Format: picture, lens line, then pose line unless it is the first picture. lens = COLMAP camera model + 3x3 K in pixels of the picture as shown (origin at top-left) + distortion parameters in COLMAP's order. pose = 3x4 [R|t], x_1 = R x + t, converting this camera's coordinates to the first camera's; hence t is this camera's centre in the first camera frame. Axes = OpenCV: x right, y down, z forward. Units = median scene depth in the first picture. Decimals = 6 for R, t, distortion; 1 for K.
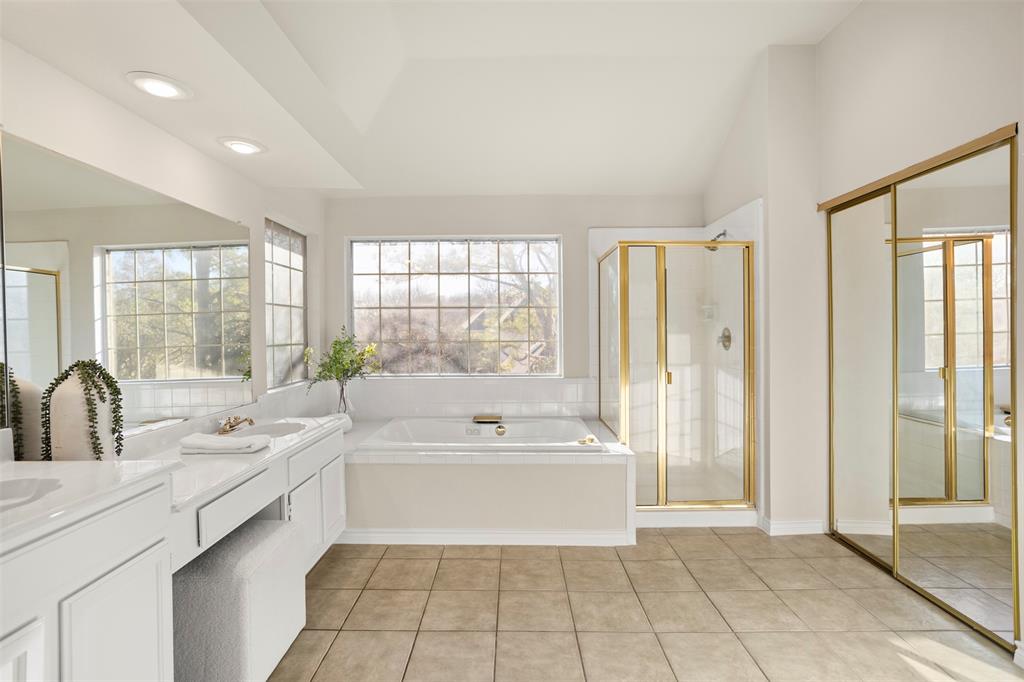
lens RADIAL K [[495.6, 0, 510.4], [0, 495.6, 331.7], [0, 0, 1]] dist [-0.048278, 0.027192]
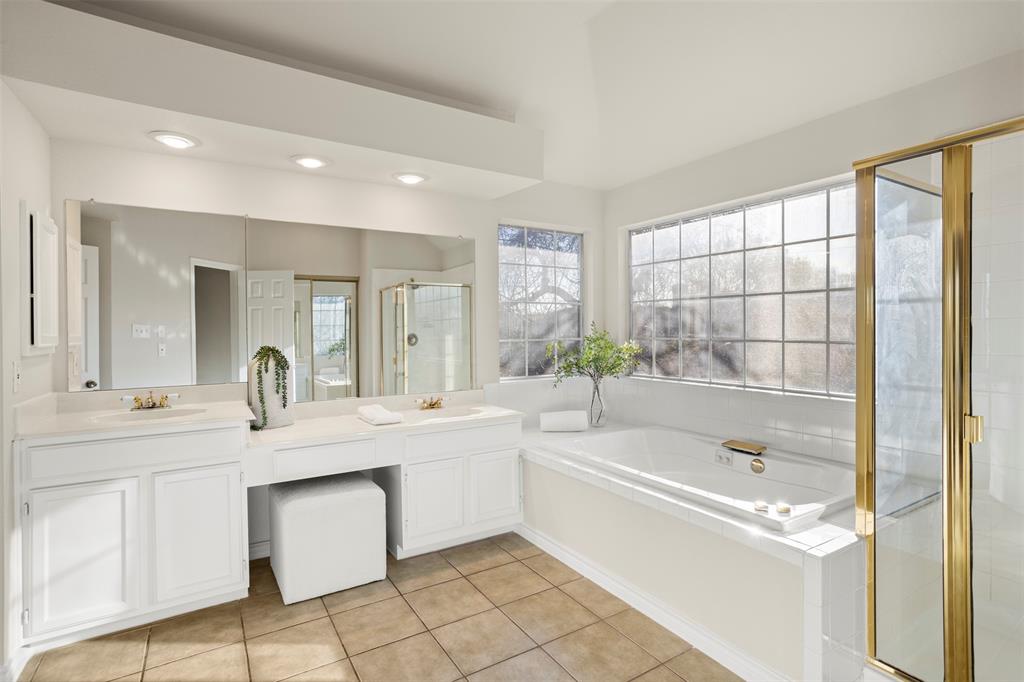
lens RADIAL K [[503.8, 0, 512.9], [0, 503.8, 330.9], [0, 0, 1]] dist [-0.028886, 0.000202]
pose [[0.533751, 0.005824, -0.845622, 0.539742], [0.004033, 0.999947, 0.009432, -0.004013], [0.845632, -0.008445, 0.533699, 0.434898]]
